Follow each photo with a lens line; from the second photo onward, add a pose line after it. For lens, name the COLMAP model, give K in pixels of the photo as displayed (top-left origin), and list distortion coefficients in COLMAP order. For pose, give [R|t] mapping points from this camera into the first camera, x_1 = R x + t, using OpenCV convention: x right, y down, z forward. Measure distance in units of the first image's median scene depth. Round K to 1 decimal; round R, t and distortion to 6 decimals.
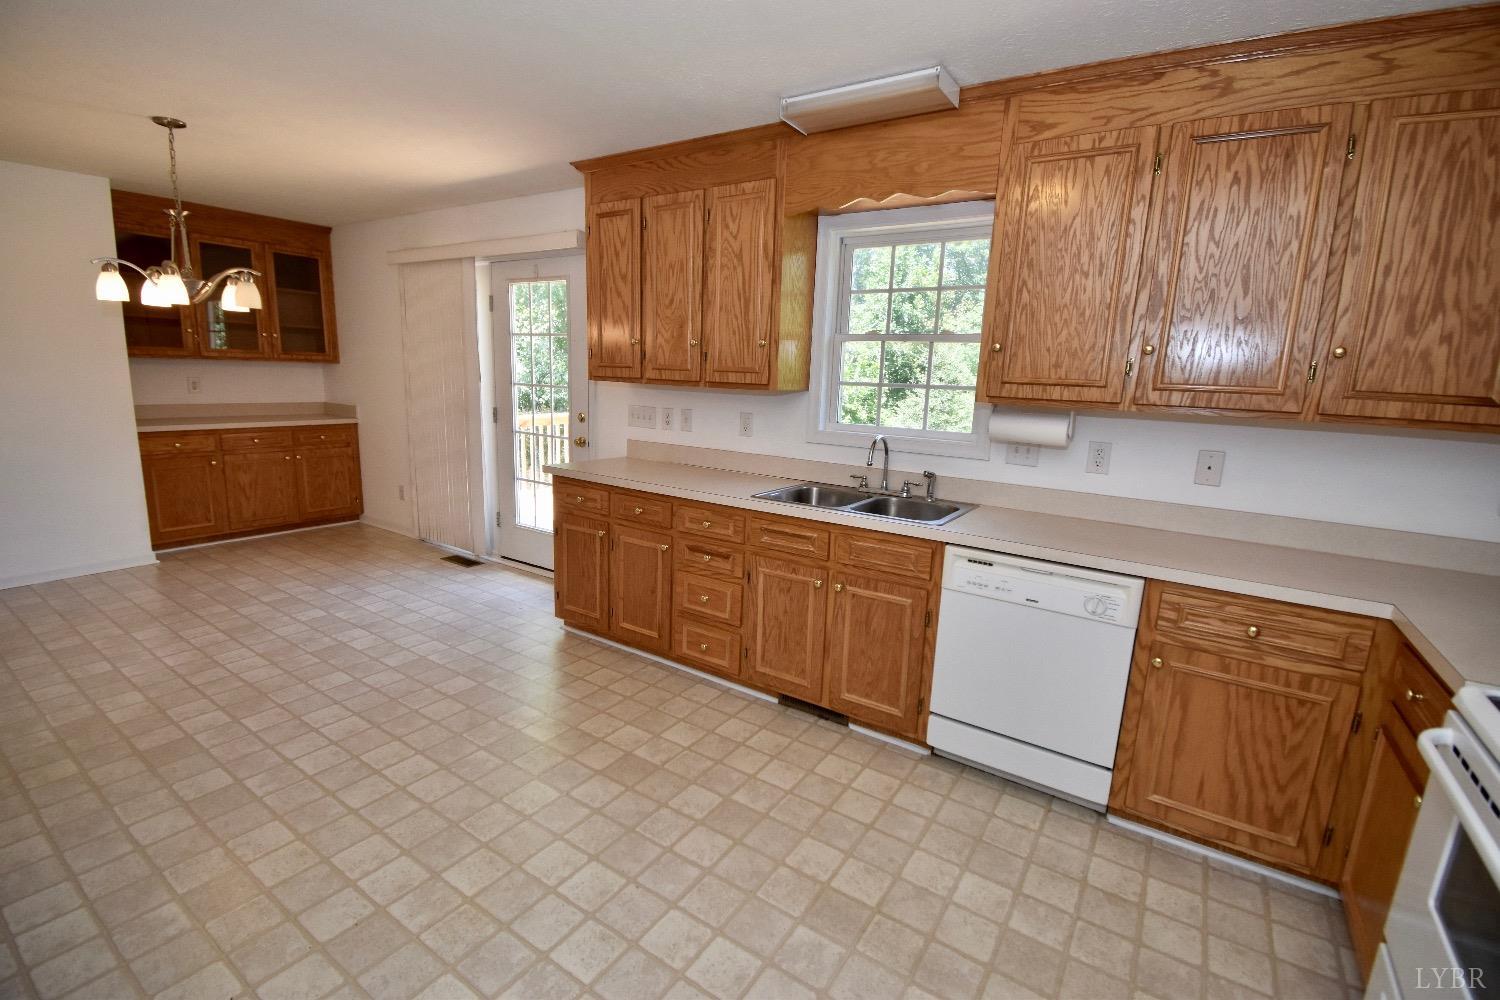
lens RADIAL K [[667.3, 0, 768.2], [0, 667.3, 502.4], [0, 0, 1]] dist [0.001750, -0.012242]
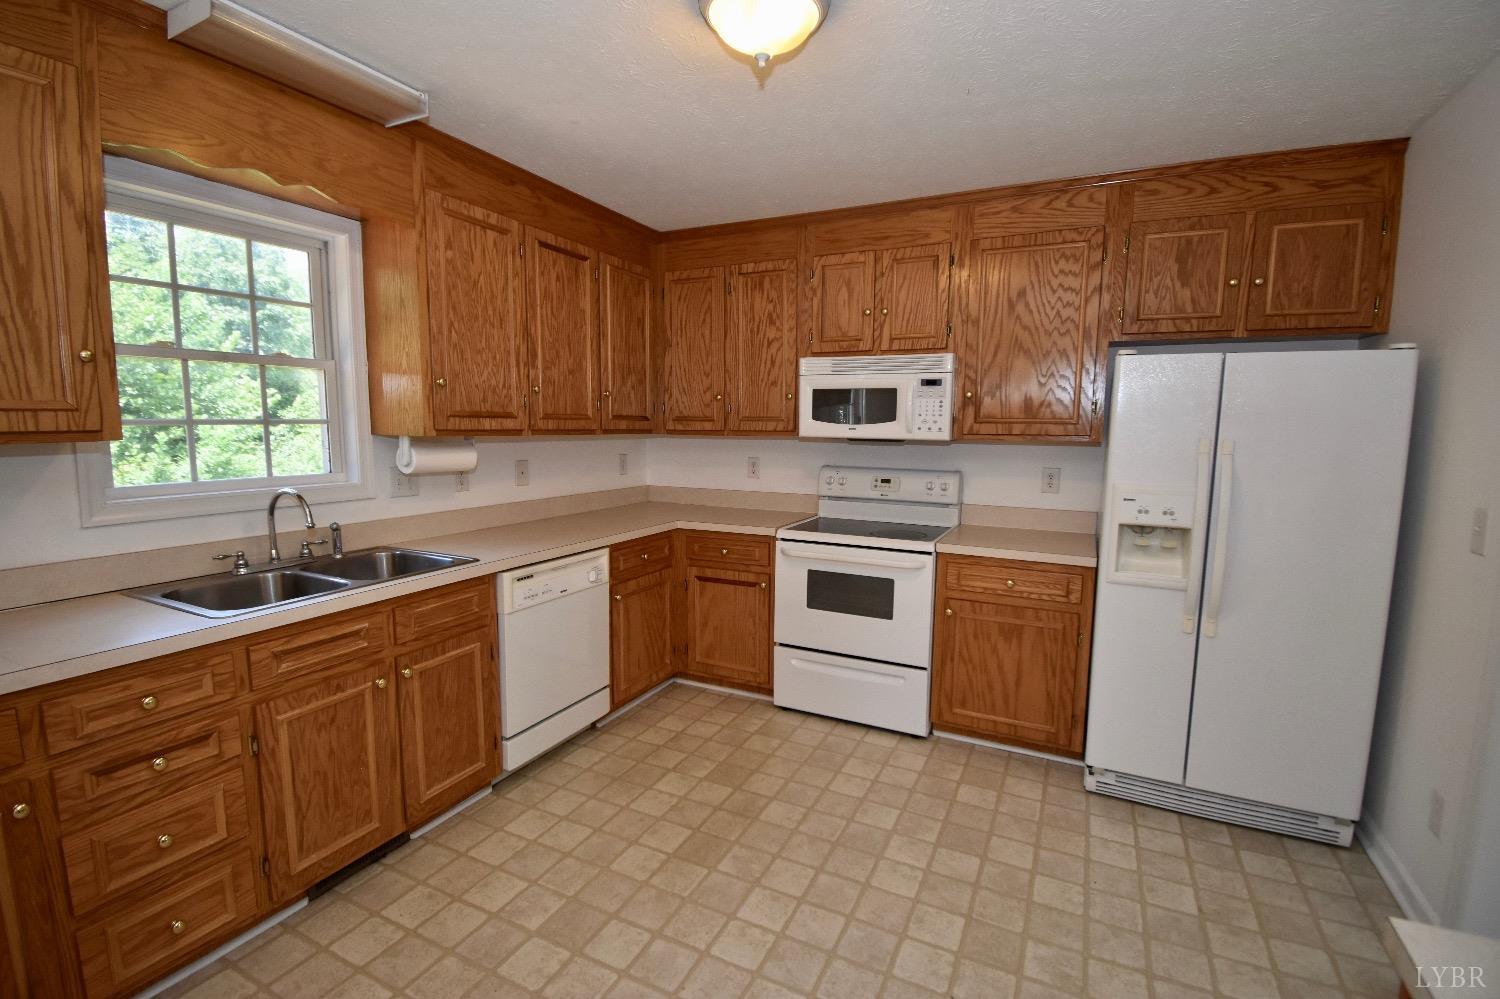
lens RADIAL K [[667.3, 0, 754.7], [0, 667.3, 504.6], [0, 0, 1]] dist [0.001750, -0.012242]
pose [[-0.115588, -0.162024, 0.979994, -0.540358], [0.173927, 0.968063, 0.180566, -0.110266], [-0.977951, 0.191319, -0.083716, 0.472135]]
